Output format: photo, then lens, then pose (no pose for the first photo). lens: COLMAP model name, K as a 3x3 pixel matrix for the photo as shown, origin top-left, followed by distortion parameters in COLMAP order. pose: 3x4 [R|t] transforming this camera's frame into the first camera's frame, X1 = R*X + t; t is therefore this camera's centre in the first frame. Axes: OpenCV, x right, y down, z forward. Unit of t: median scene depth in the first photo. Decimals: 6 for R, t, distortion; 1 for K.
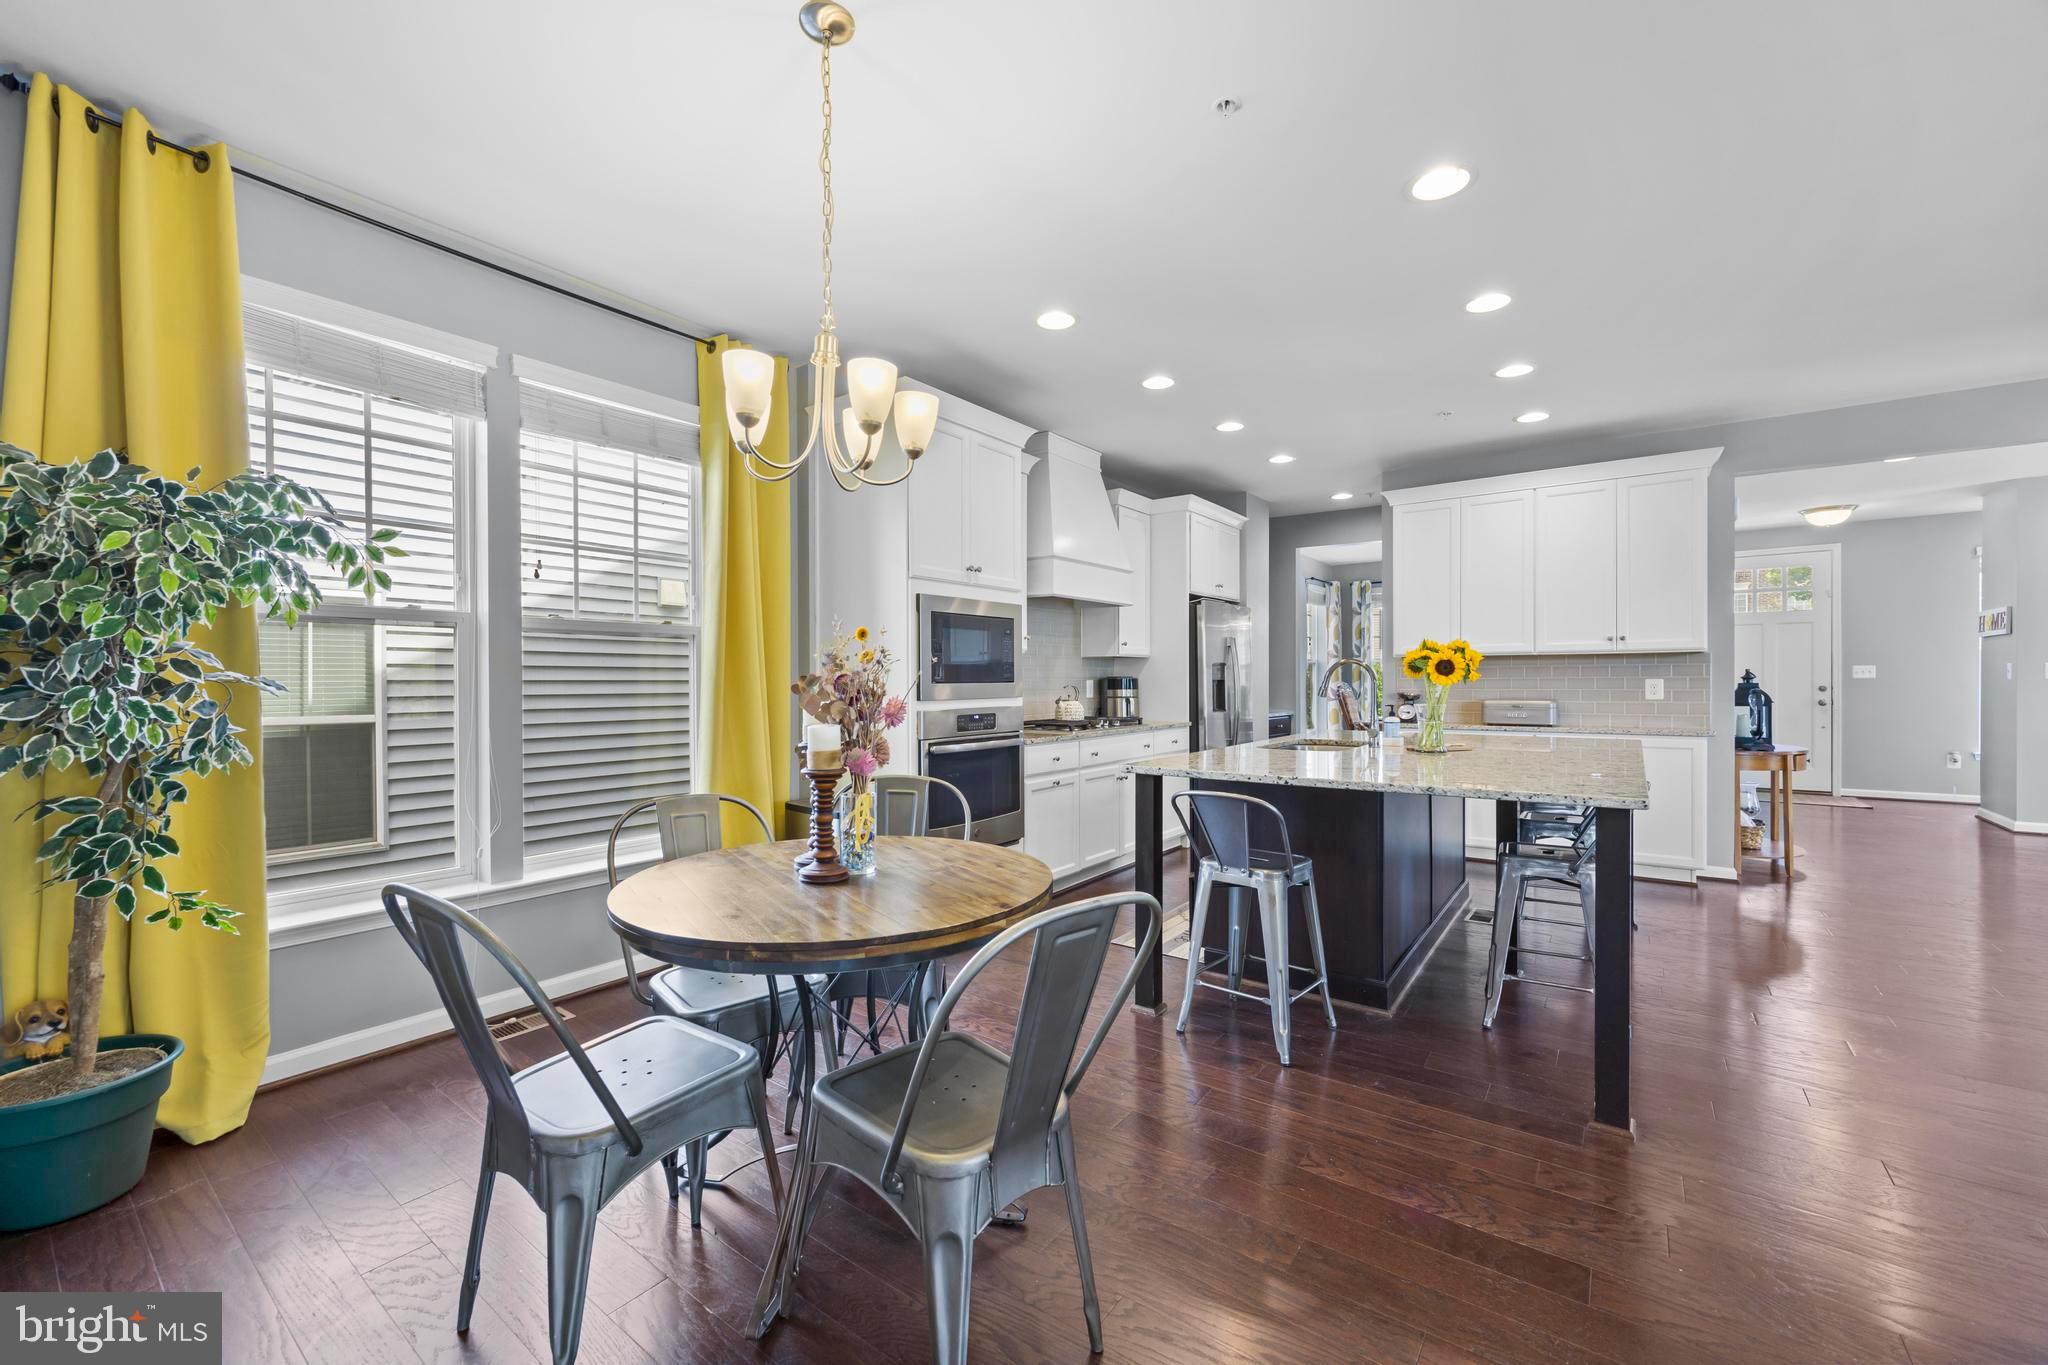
lens RADIAL K [[817.0, 0, 1034.0], [0, 817.0, 687.4], [0, 0, 1]] dist [0.006493, -0.000464]
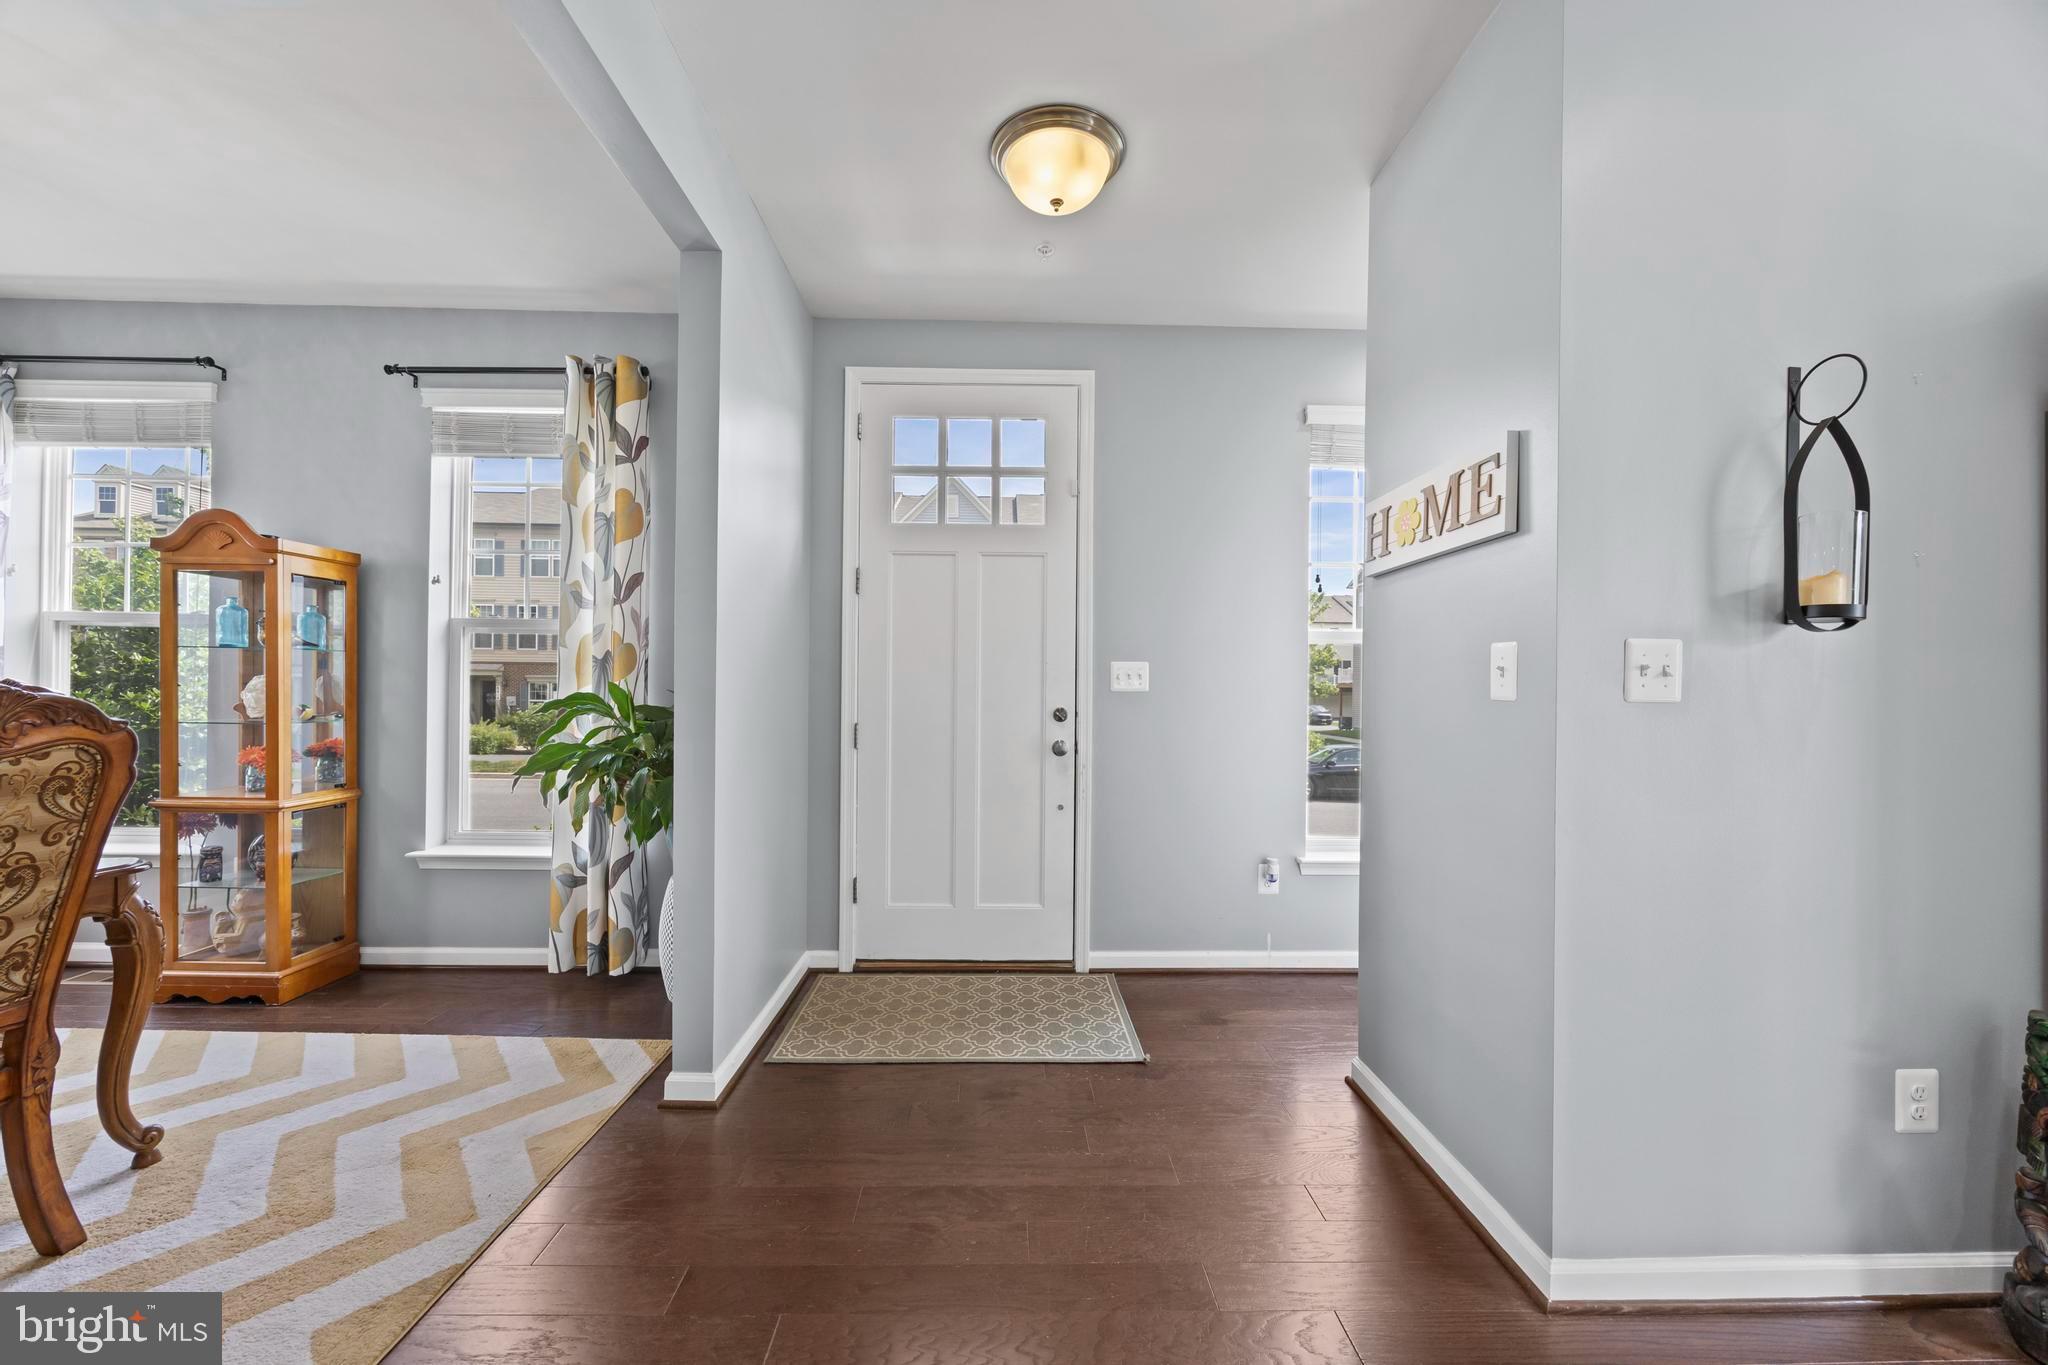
lens RADIAL K [[780.7, 0, 1017.8], [0, 780.7, 690.3], [0, 0, 1]] dist [-0.003391, -0.000323]
pose [[0.793349, 0.017362, 0.608519, 0.993885], [-0.012567, 0.999847, -0.012143, -0.008458], [-0.608637, 0.001986, 0.793446, 0.989814]]
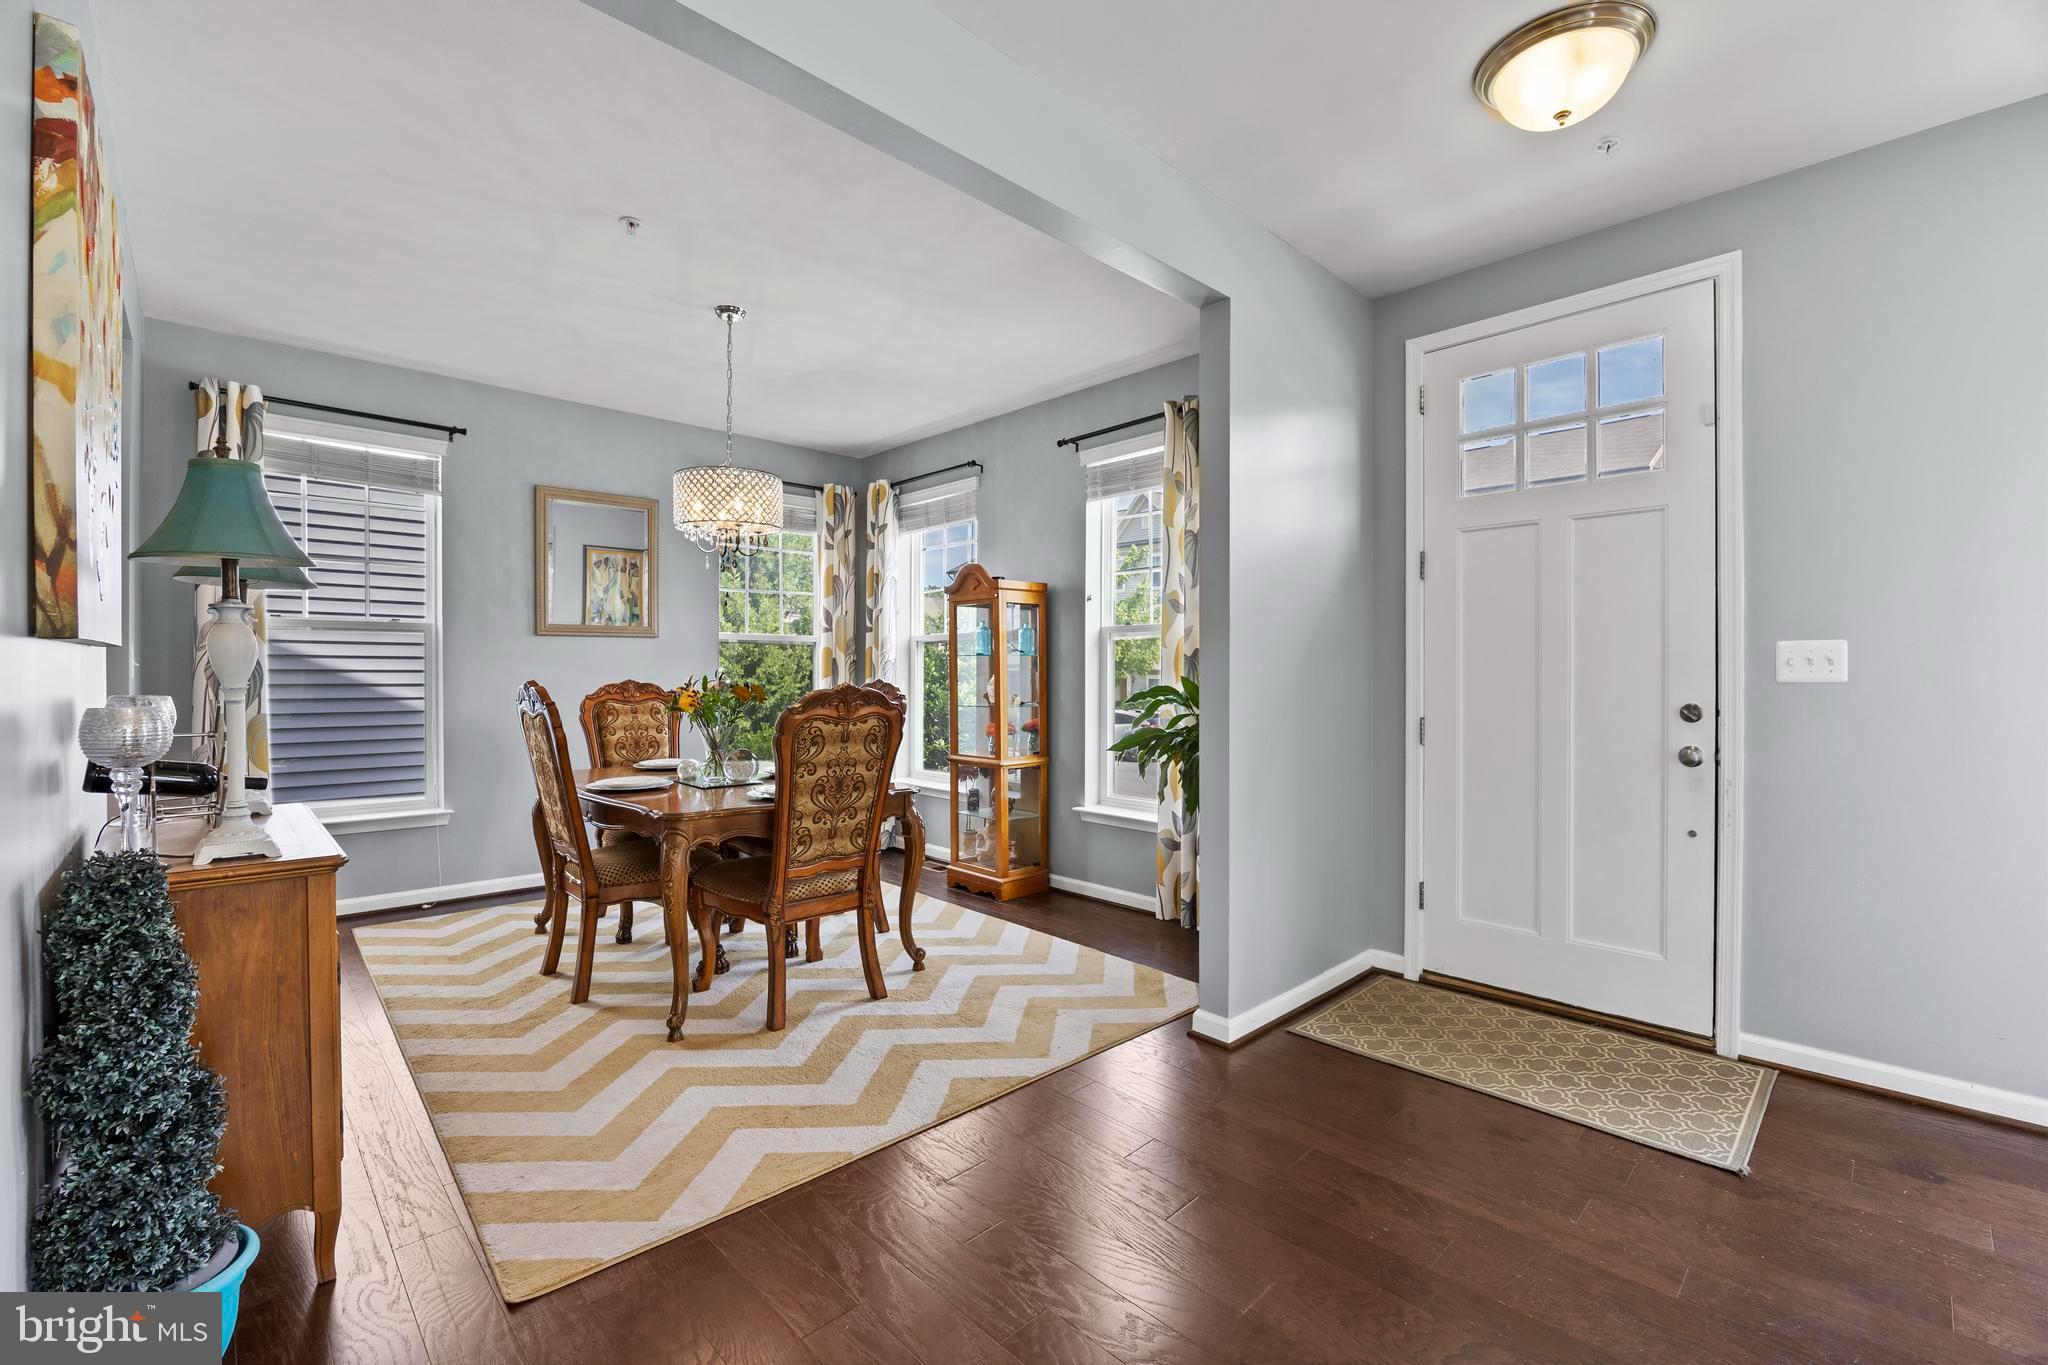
lens RADIAL K [[865.5, 0, 1024.6], [0, 865.5, 680.2], [0, 0, 1]] dist [-0.016249, 0.000259]
pose [[0.985446, 0.010703, -0.169653, 1.078452], [-0.010982, 0.999939, -0.000706, -0.011788], [0.169635, 0.002559, 0.985504, 0.888696]]
